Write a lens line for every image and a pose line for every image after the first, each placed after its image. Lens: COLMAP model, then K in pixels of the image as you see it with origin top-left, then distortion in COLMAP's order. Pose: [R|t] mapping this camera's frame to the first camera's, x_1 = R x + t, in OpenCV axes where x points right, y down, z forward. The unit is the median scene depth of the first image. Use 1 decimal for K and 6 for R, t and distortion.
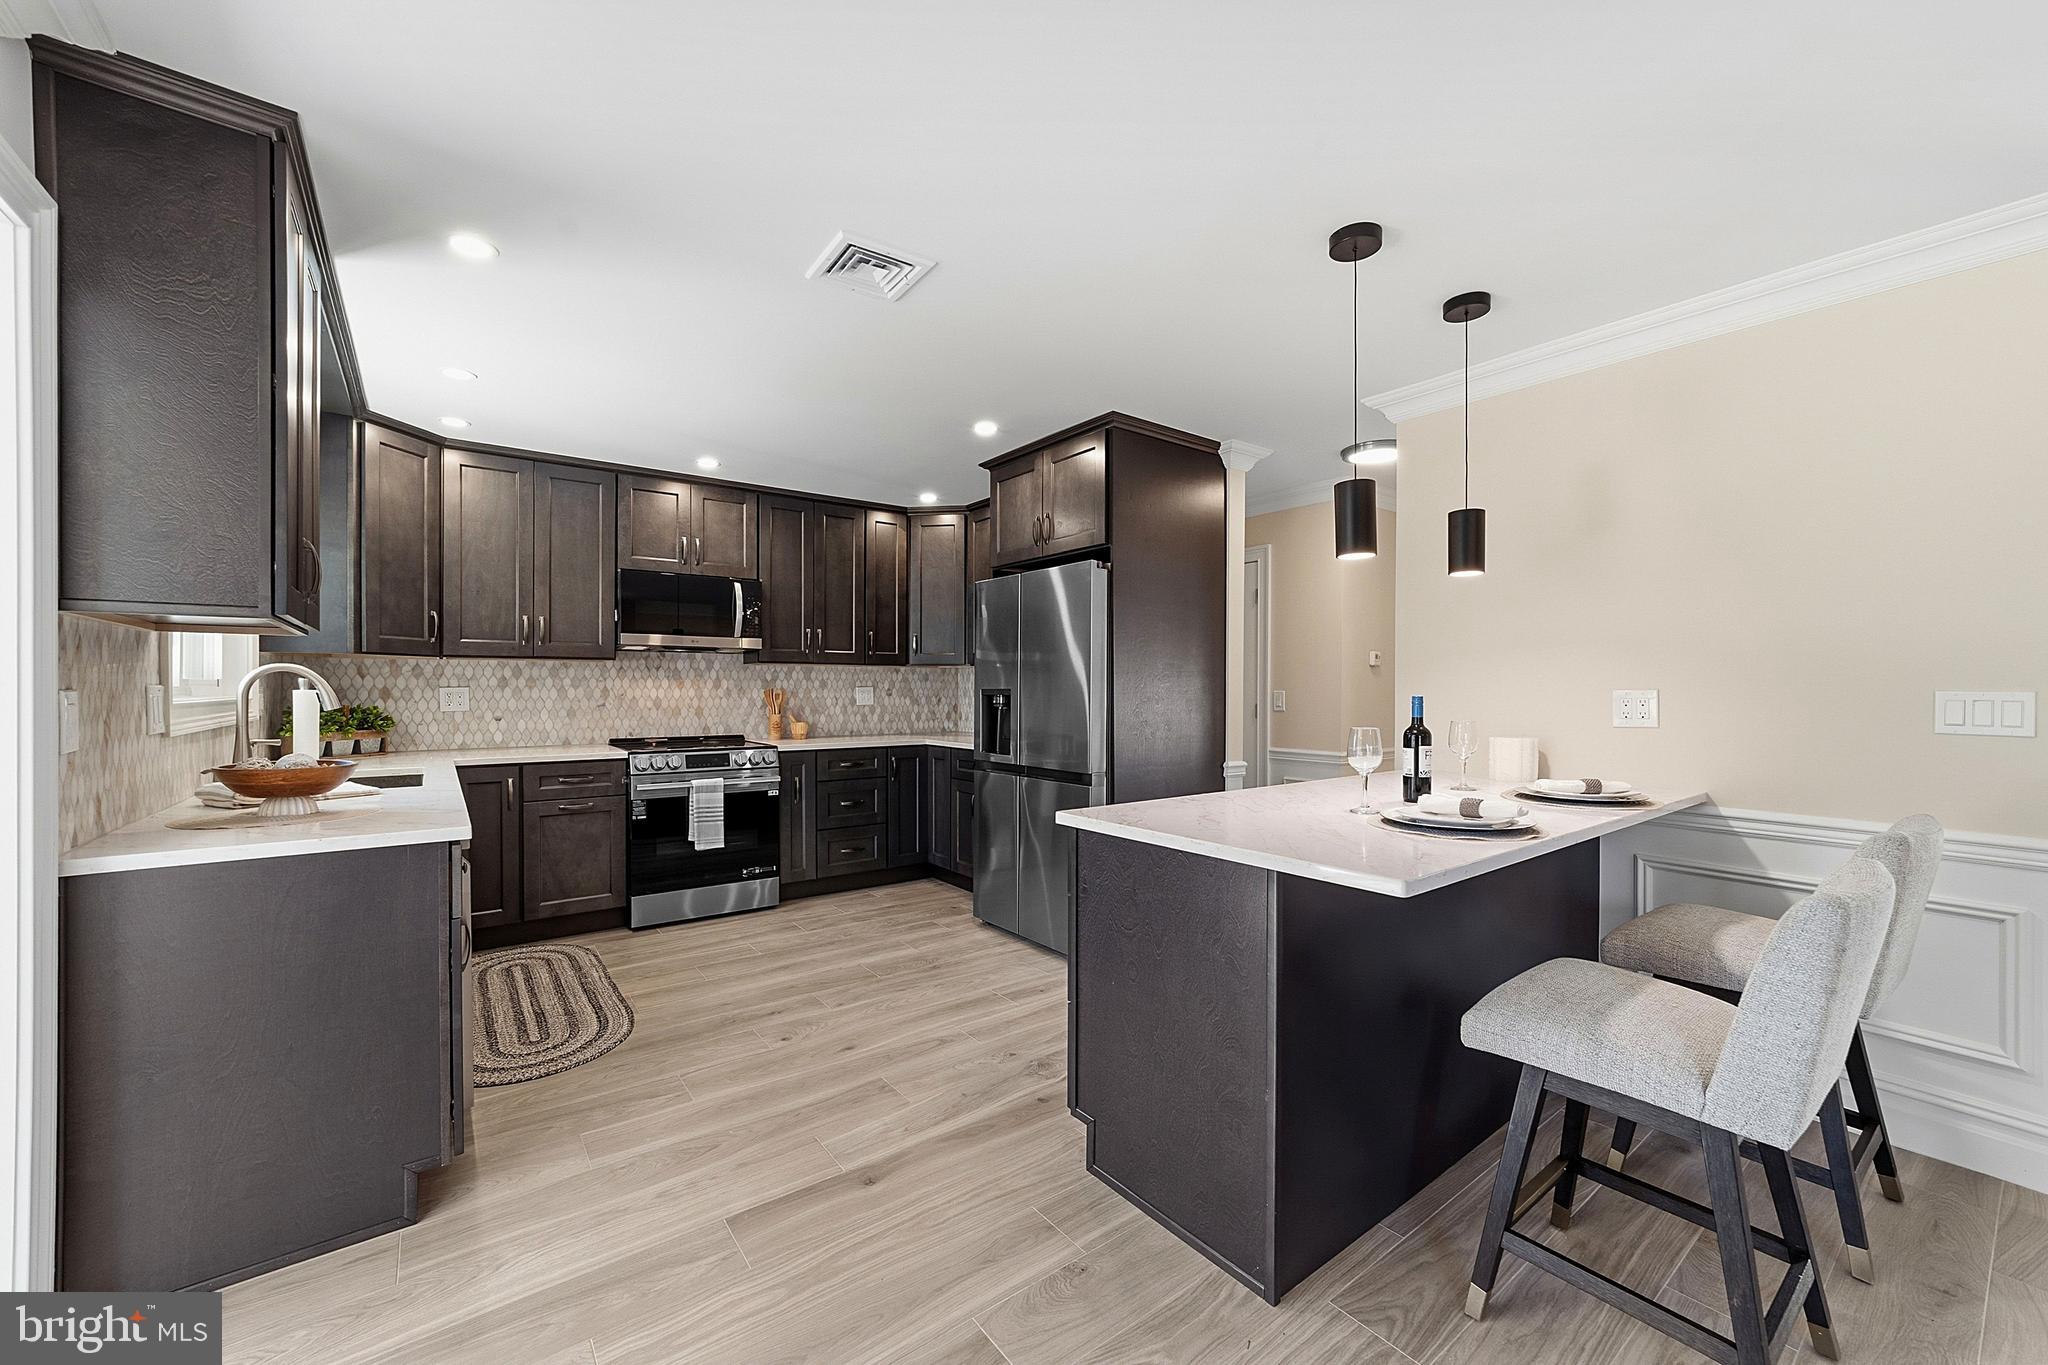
lens RADIAL K [[795.0, 0, 1028.2], [0, 795.0, 689.6], [0, 0, 1]] dist [-0.000378, 0.000634]
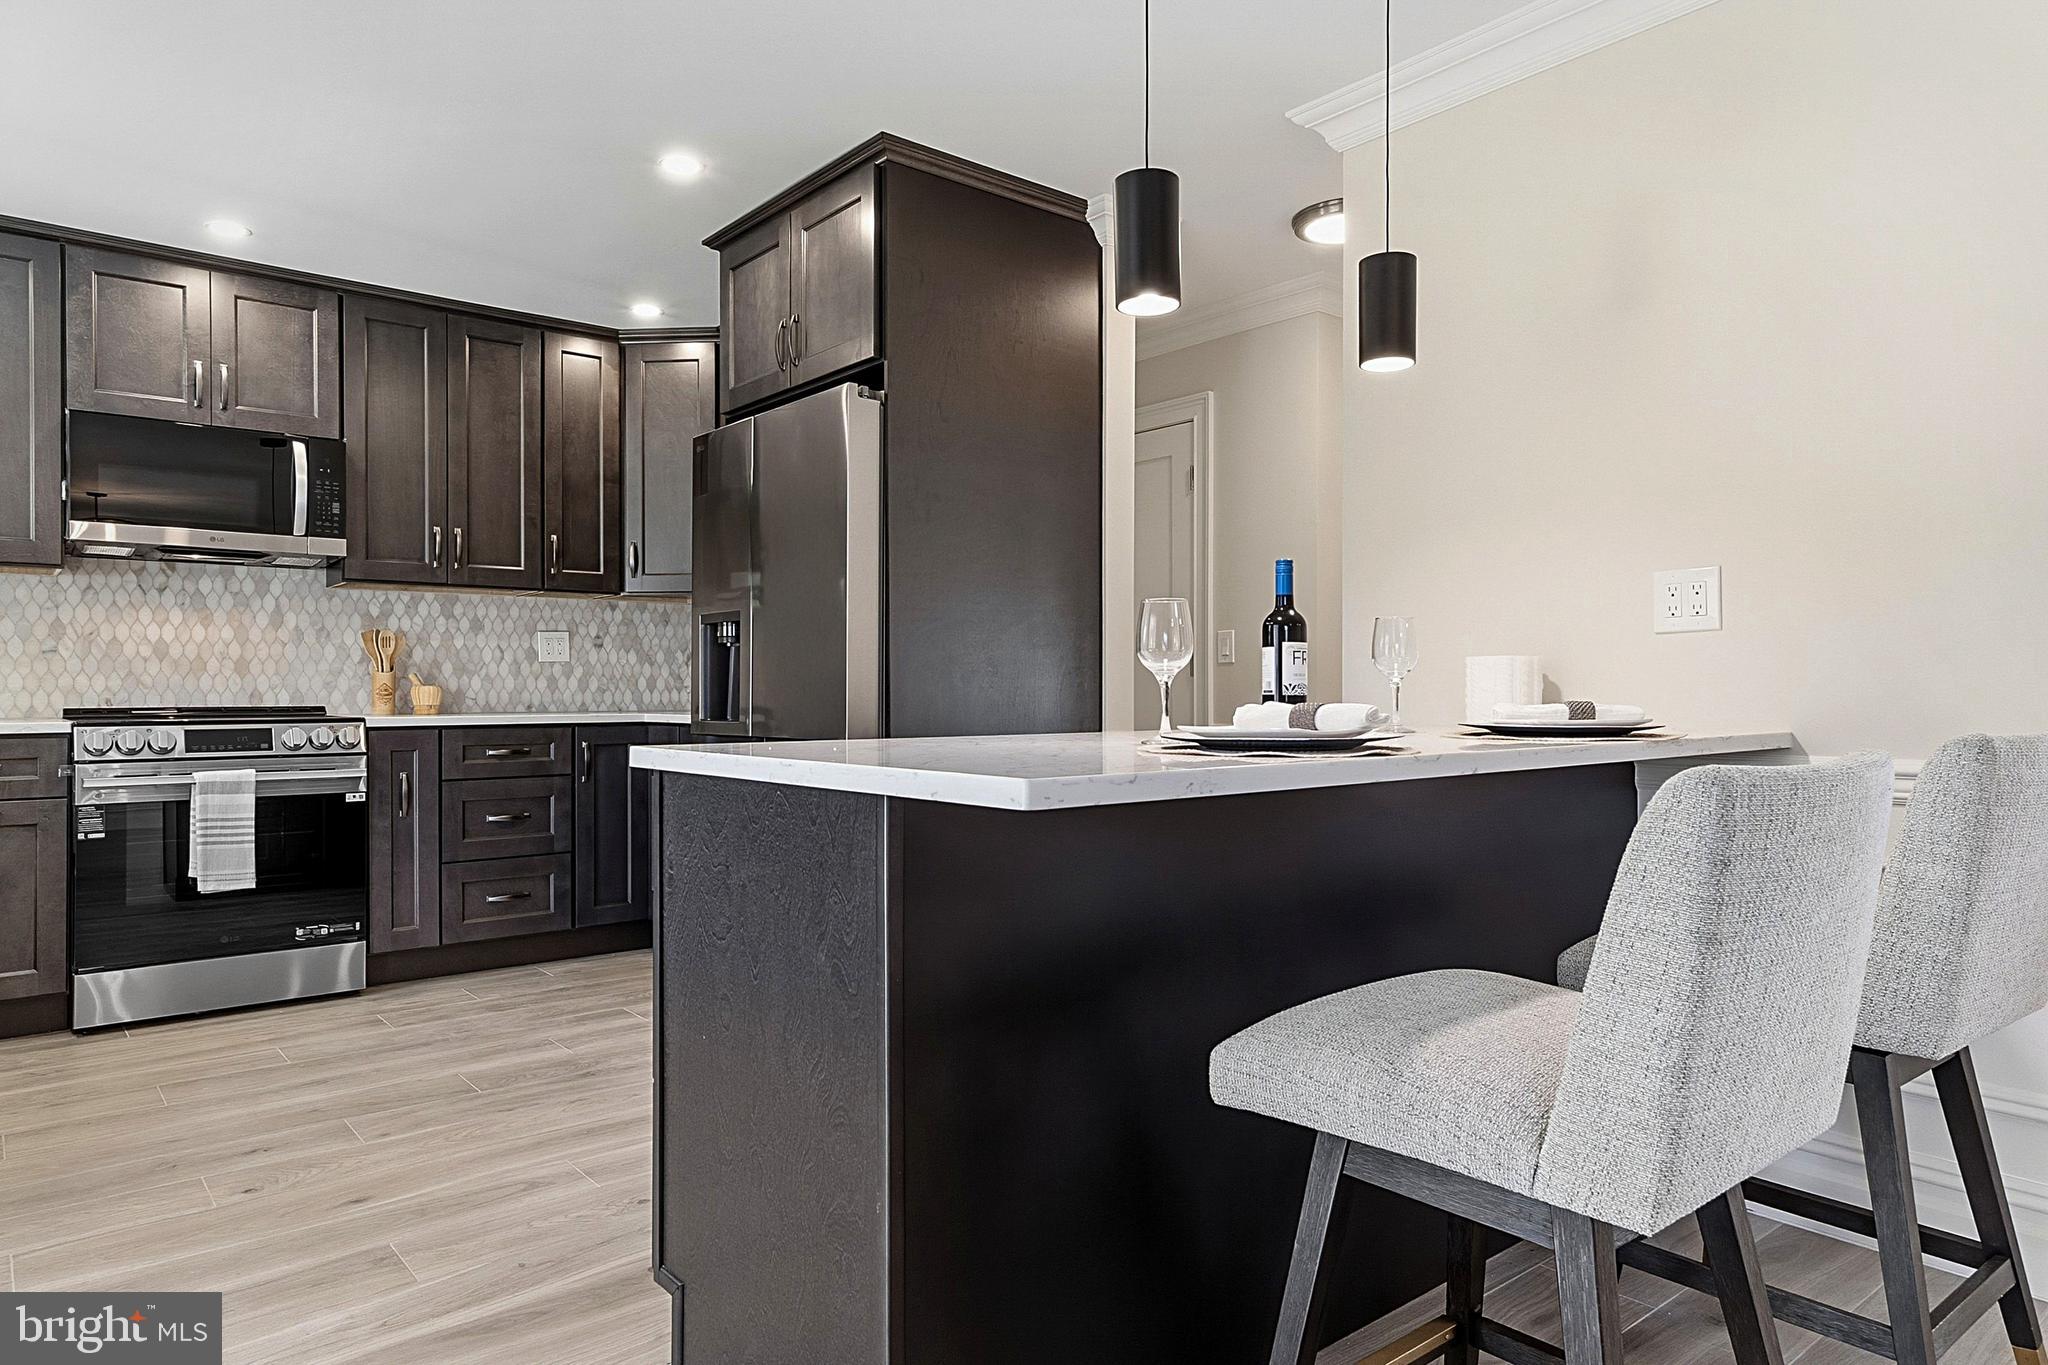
lens RADIAL K [[1269.3, 0, 1024.0], [0, 1269.3, 682.5], [0, 0, 1]] dist [0.025686, 0.001340]
pose [[0.999005, -0.004603, 0.044365, 0.138796], [0.004926, 0.999962, -0.007174, 0.057388], [-0.044330, 0.007385, 0.998990, 0.036246]]
